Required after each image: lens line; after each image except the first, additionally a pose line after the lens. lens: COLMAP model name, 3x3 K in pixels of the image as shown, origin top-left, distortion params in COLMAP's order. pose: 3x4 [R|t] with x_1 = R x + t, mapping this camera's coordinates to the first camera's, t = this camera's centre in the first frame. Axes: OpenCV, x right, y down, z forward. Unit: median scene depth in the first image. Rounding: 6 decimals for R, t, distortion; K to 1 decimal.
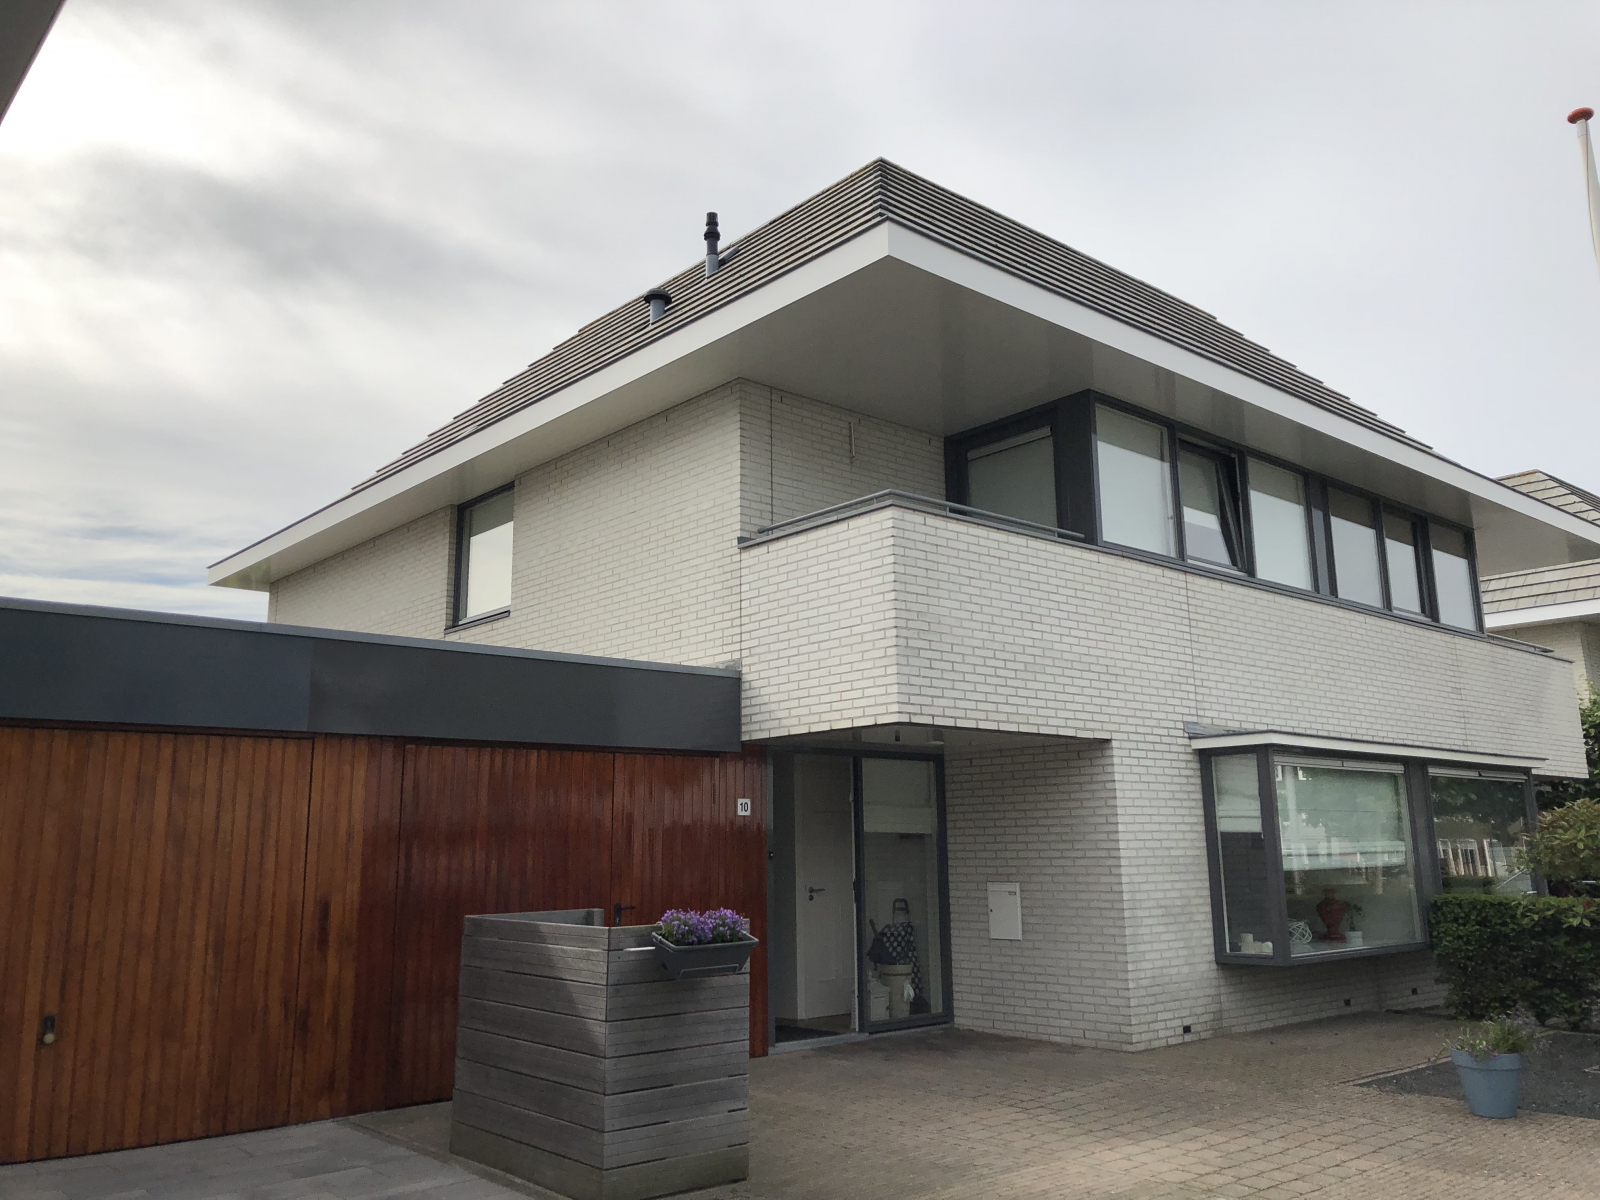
lens RADIAL K [[1298.1, 0, 801.4], [0, 1298.1, 561.1], [0, 0, 1]] dist [0.062487, -0.081022]
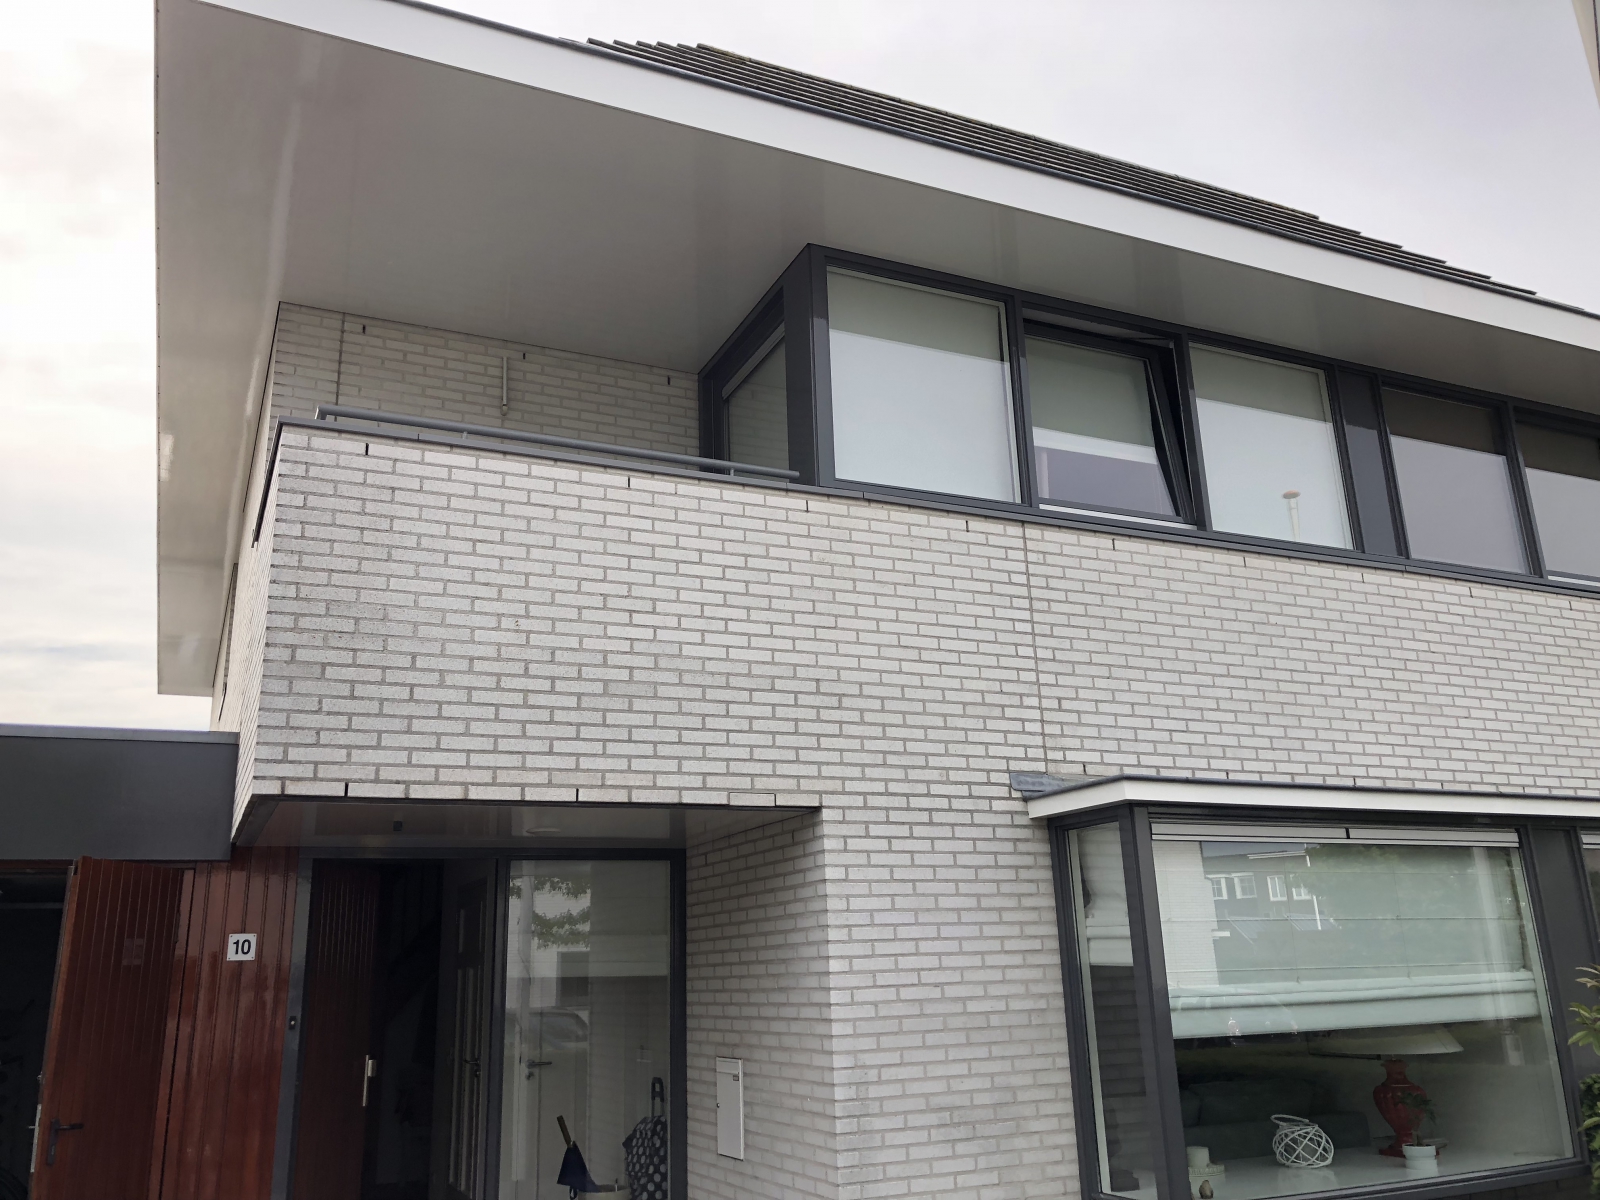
lens RADIAL K [[1298.1, 0, 801.4], [0, 1298.1, 561.1], [0, 0, 1]] dist [0.062487, -0.081022]
pose [[0.955533, -0.103388, -0.276167, 0.367410], [0.080787, 0.992474, -0.092027, 0.074522], [0.283603, 0.065624, 0.956694, 0.405537]]
